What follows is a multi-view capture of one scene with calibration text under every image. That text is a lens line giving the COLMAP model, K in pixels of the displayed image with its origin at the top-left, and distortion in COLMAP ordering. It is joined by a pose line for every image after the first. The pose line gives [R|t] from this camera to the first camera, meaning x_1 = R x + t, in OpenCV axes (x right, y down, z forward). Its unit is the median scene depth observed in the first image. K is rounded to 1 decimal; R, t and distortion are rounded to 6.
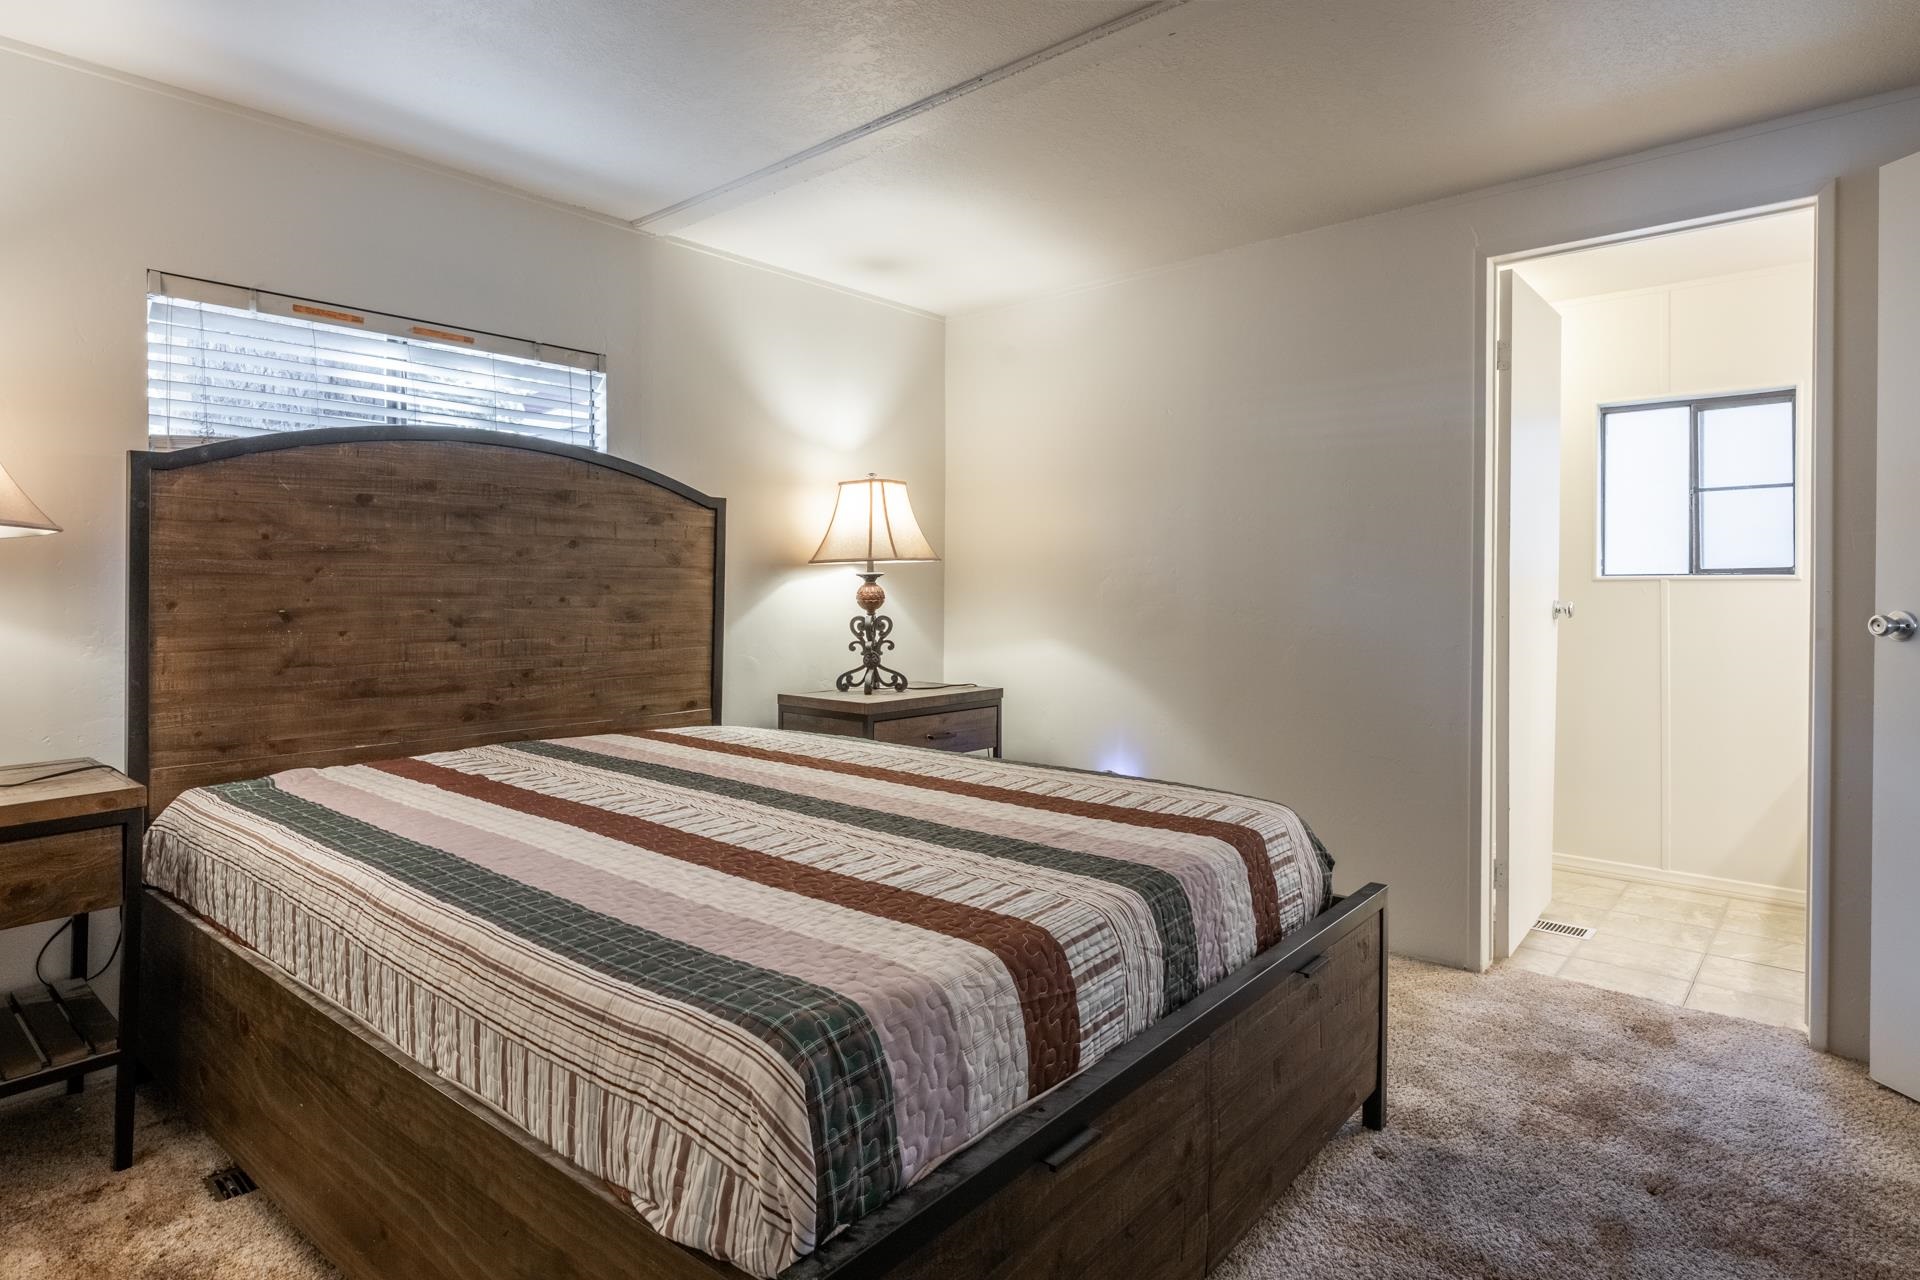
lens RADIAL K [[990.5, 0, 954.2], [0, 990.5, 583.1], [0, 0, 1]] dist [-0.015223, 0.000222]
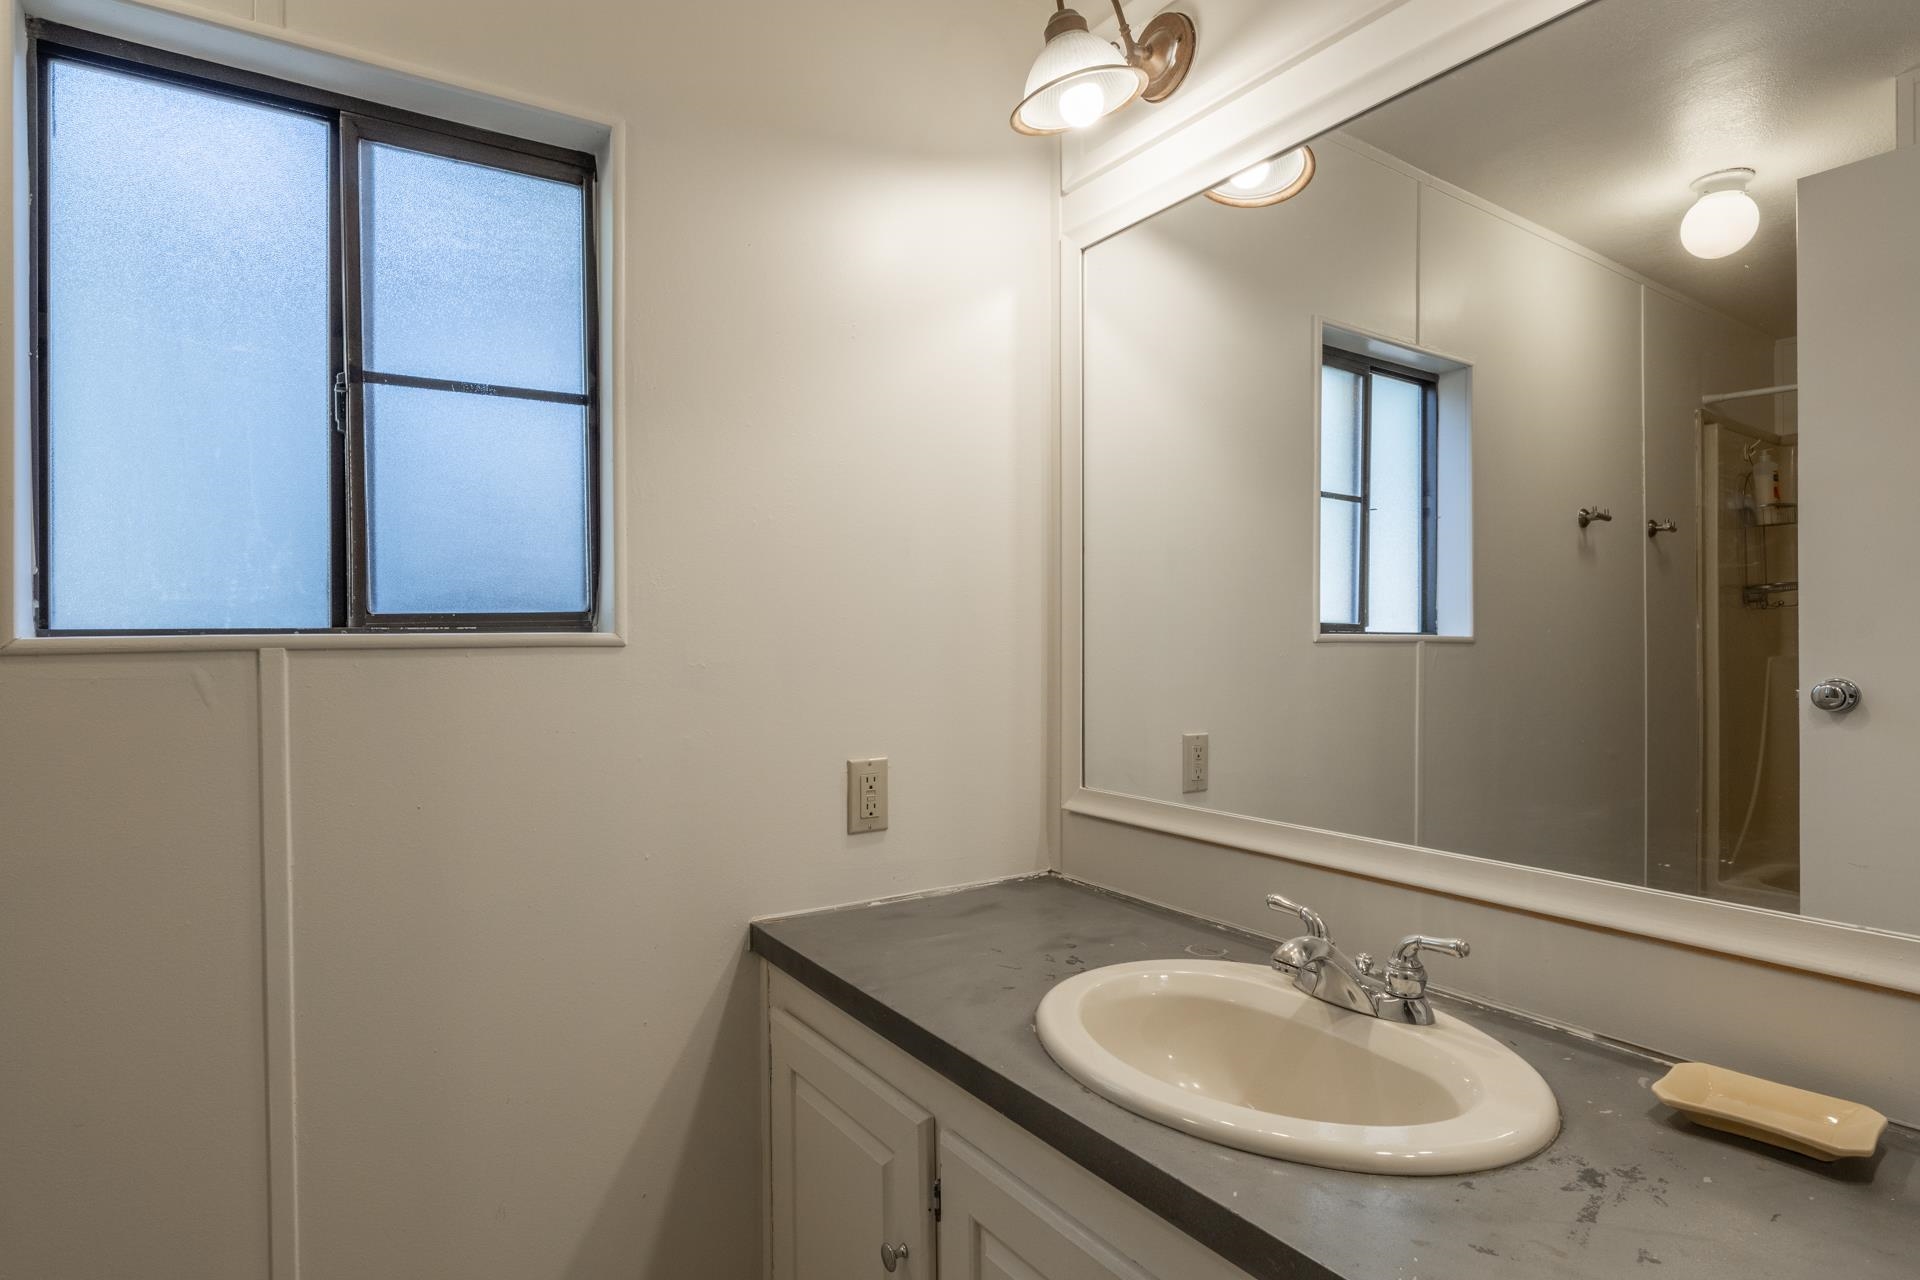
lens RADIAL K [[990.5, 0, 960.0], [0, 990.5, 643.2], [0, 0, 1]] dist [-0.015223, 0.000222]
pose [[0.368292, -0.011428, 0.929640, 0.525270], [0.001094, 0.999929, 0.011859, -0.008285], [-0.929710, -0.003351, 0.368278, 0.691669]]
